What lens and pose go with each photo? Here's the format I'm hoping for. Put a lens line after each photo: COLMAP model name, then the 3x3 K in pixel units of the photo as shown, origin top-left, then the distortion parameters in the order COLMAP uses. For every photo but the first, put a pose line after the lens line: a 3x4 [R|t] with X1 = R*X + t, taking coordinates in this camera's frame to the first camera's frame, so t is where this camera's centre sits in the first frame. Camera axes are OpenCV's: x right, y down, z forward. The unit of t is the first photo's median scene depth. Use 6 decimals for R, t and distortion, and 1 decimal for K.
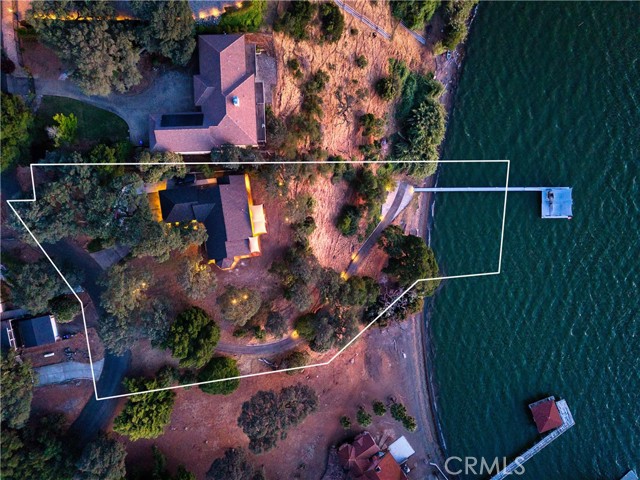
lens RADIAL K [[441.5, 0, 320.0], [0, 441.5, 240.0], [0, 0, 1]] dist [0.072559, -0.054909]
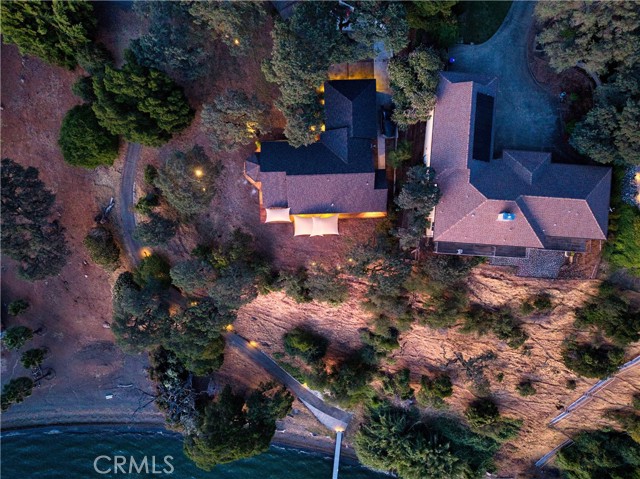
lens RADIAL K [[441.5, 0, 320.0], [0, 441.5, 239.5], [0, 0, 1]] dist [0.072559, -0.054909]
pose [[-0.105928, 0.994107, -0.023031, -0.098843], [-0.993838, -0.106602, -0.030358, -0.032884], [-0.032634, 0.019673, 0.999274, 0.333024]]
